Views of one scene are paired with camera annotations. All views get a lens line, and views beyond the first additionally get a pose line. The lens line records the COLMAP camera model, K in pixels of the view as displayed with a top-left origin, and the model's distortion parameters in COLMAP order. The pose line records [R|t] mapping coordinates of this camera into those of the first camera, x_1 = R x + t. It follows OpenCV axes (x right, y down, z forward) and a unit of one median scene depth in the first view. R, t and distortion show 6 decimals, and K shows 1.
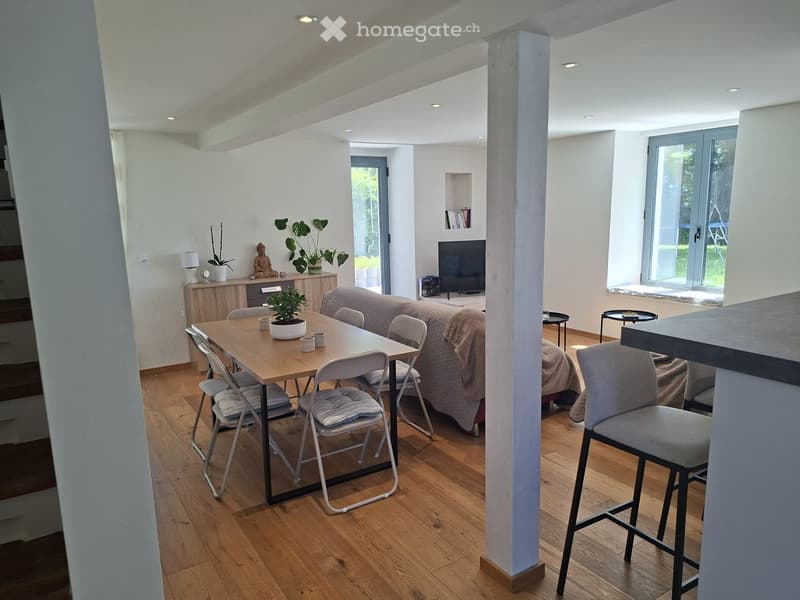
lens RADIAL K [[547.7, 0, 400.0], [0, 547.7, 300.0], [0, 0, 1]] dist [0.042089, -0.004303]
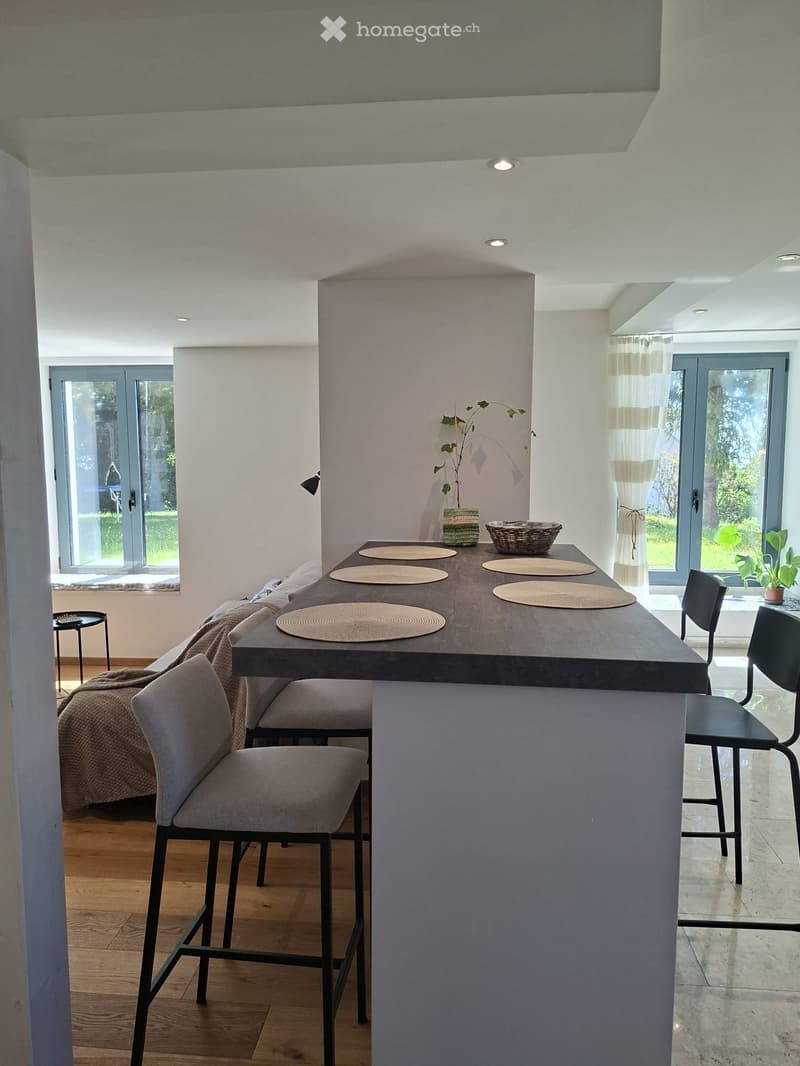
lens RADIAL K [[738.2, 0, 400.0], [0, 738.2, 533.0], [0, 0, 1]] dist [0.033625, -0.003548]
pose [[0.616663, -0.064459, 0.784584, -0.037264], [0.122038, 0.992421, -0.014385, -0.013049], [-0.777710, 0.104620, 0.619856, 0.081023]]
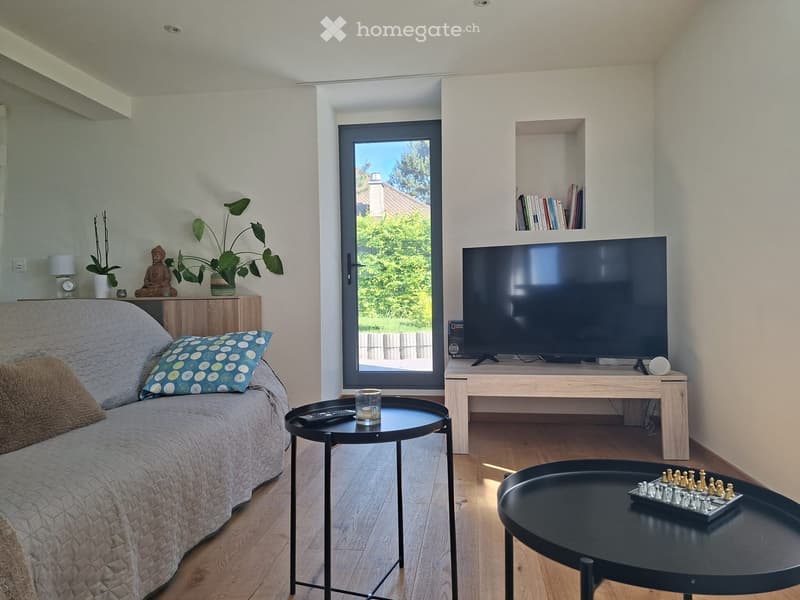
lens RADIAL K [[554.0, 0, 411.2], [0, 554.0, 299.0], [0, 0, 1]] dist [0.033625, -0.003548]
pose [[0.777066, 0.017176, -0.629184, 0.382943], [-0.106226, 0.988867, -0.104198, -0.002489], [0.620390, 0.147805, 0.770240, 0.636383]]
